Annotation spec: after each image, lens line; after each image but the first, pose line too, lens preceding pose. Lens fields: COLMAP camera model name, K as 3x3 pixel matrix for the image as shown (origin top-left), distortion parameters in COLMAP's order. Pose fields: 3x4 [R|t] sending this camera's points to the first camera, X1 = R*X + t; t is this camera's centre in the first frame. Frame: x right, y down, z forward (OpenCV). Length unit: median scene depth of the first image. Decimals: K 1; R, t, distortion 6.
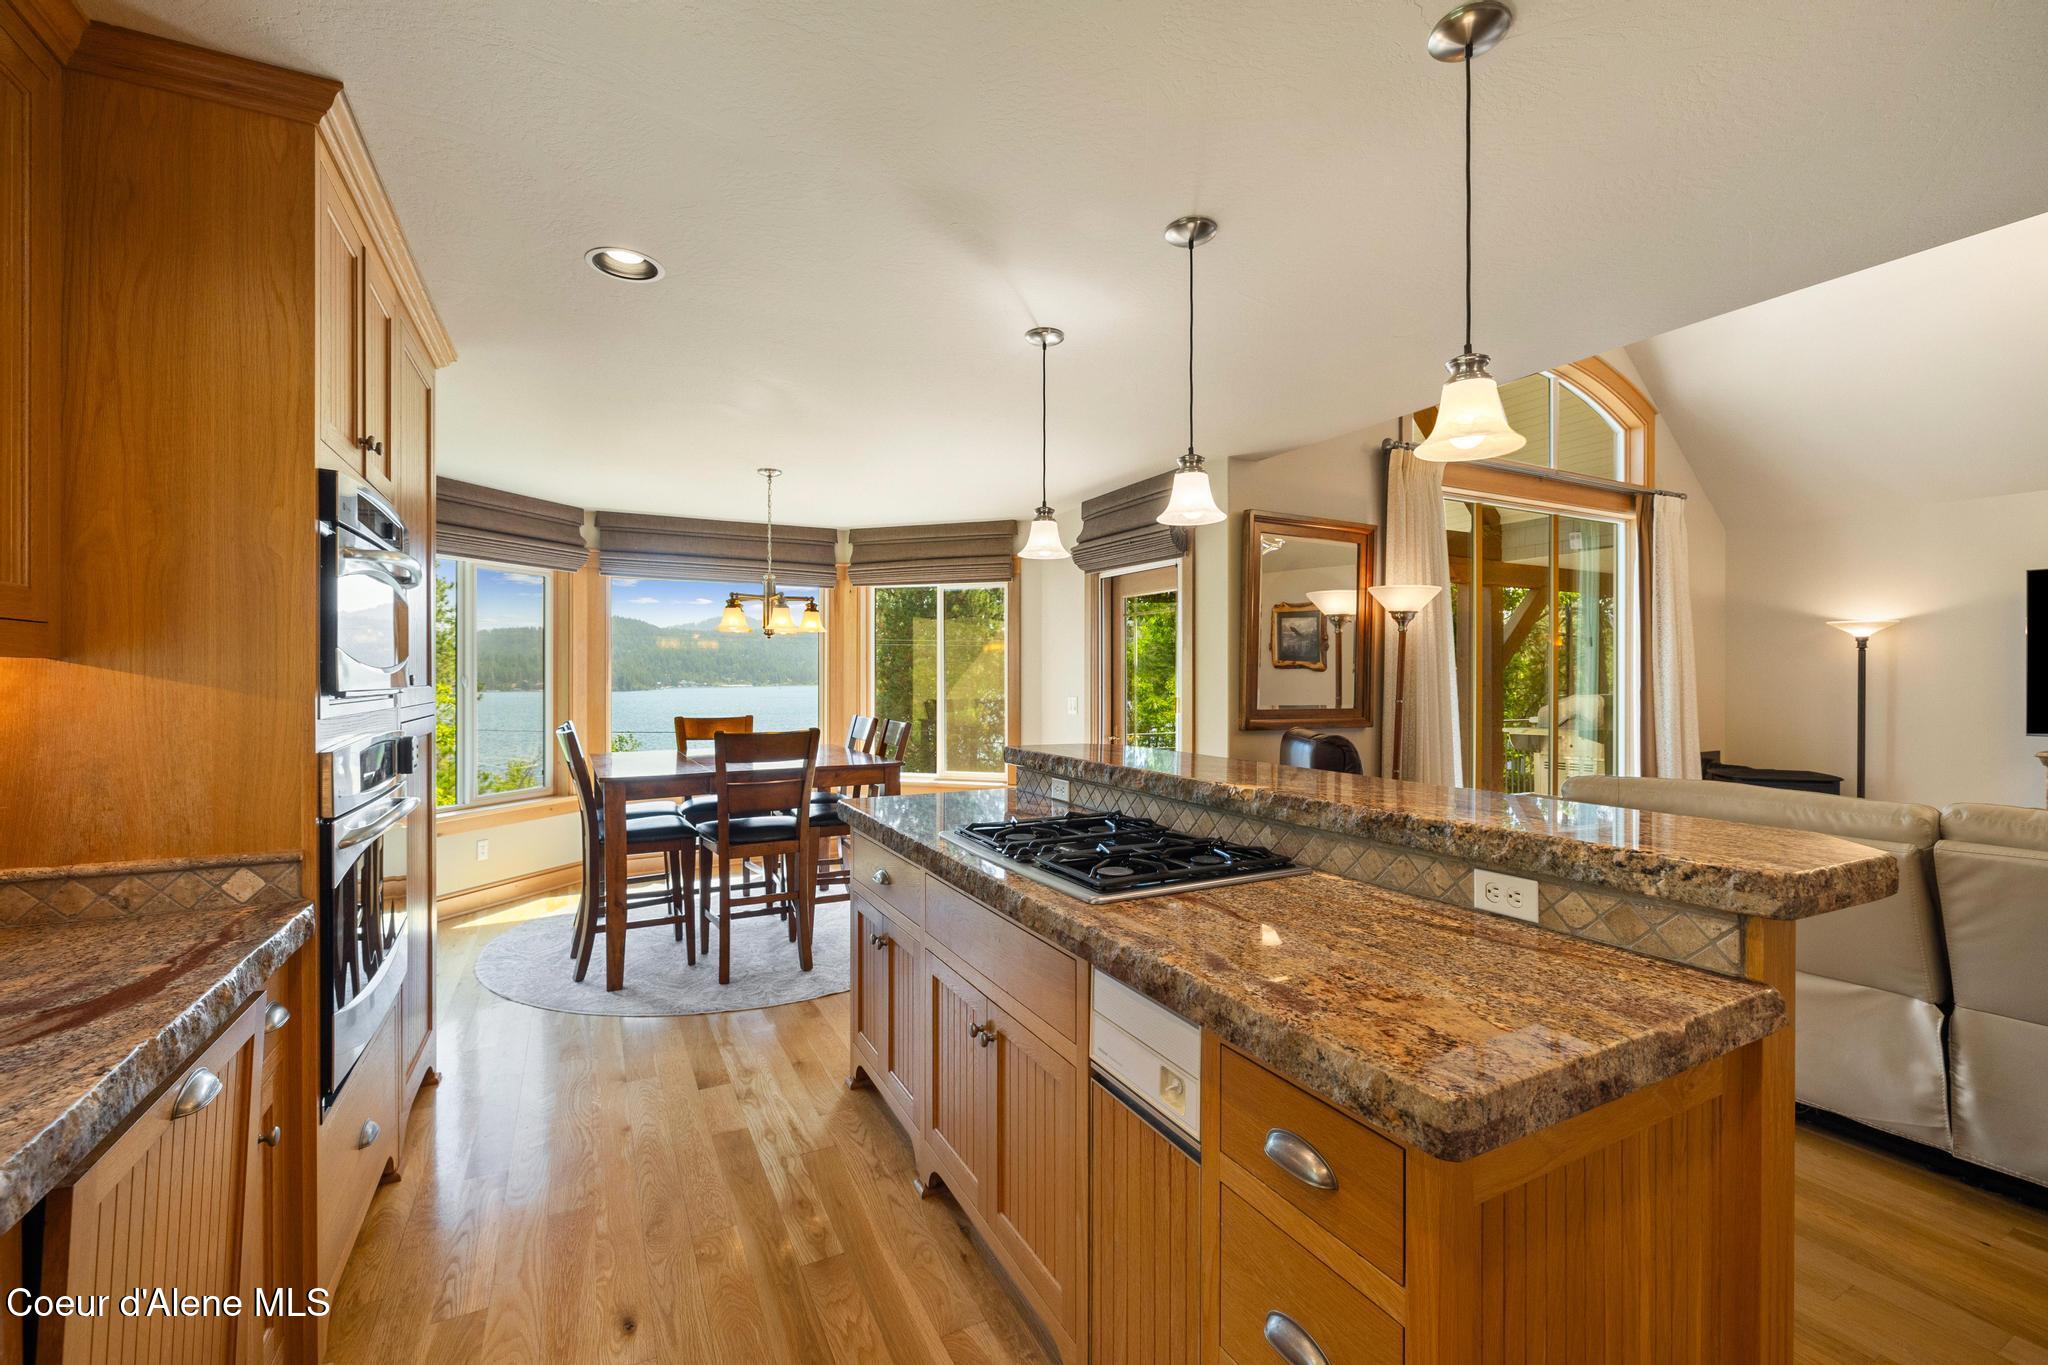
lens RADIAL K [[851.8, 0, 1022.6], [0, 851.8, 663.4], [0, 0, 1]] dist [-0.001477, -0.000385]
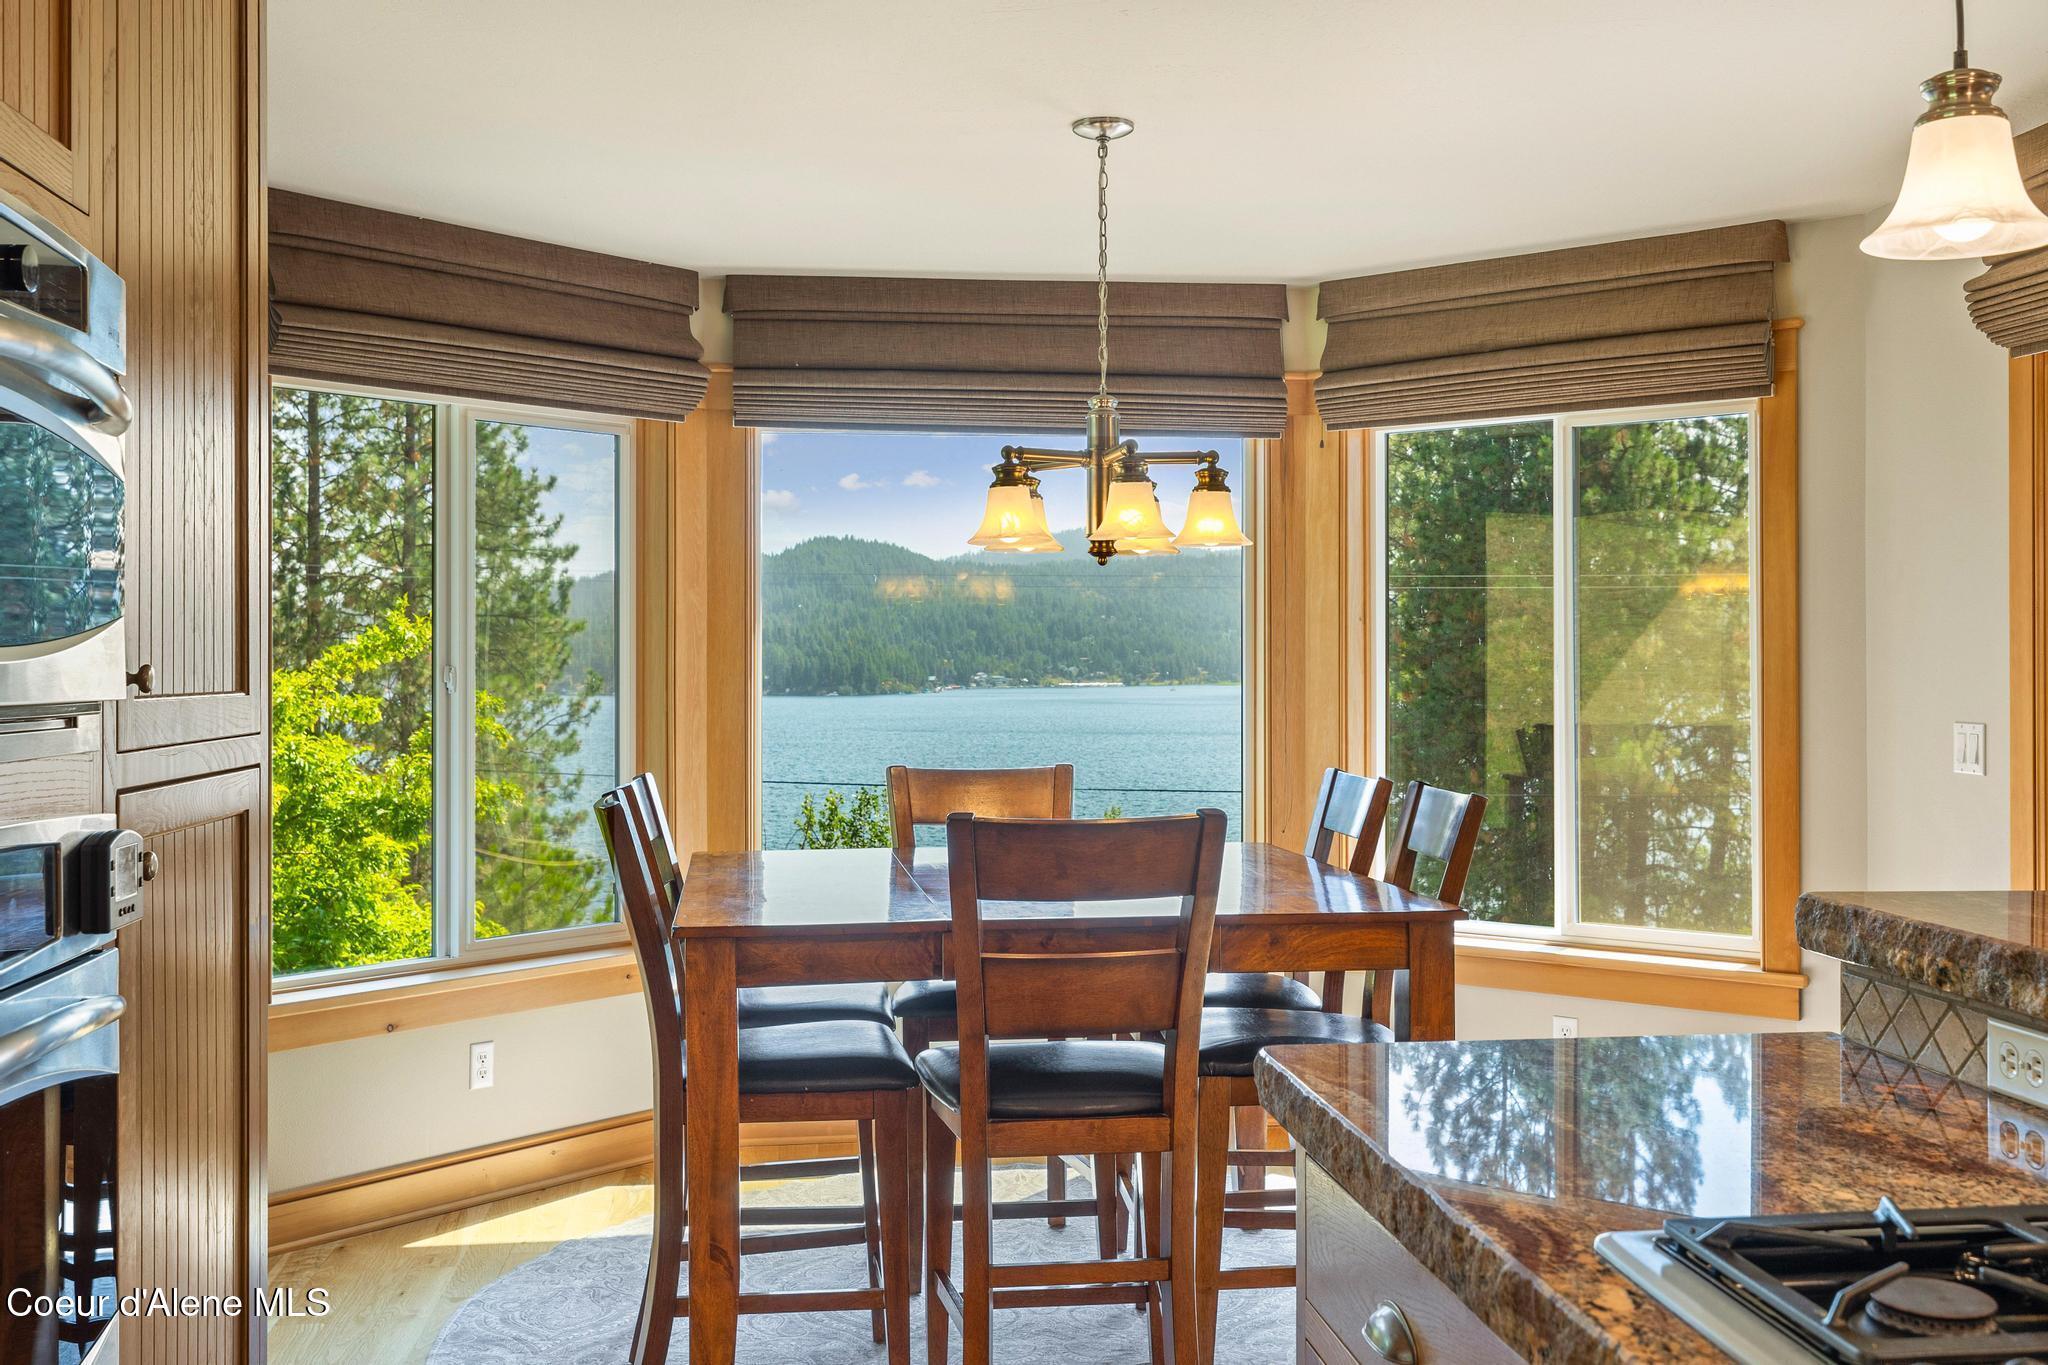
lens RADIAL K [[1978.1, 0, 1018.5], [0, 1978.1, 661.6], [0, 0, 1]] dist [-0.006345, 0.000000]
pose [[0.935909, -0.002232, -0.352236, -0.021157], [0.007287, 0.999889, 0.013027, 0.001728], [0.352167, -0.014759, 0.935821, 0.151553]]
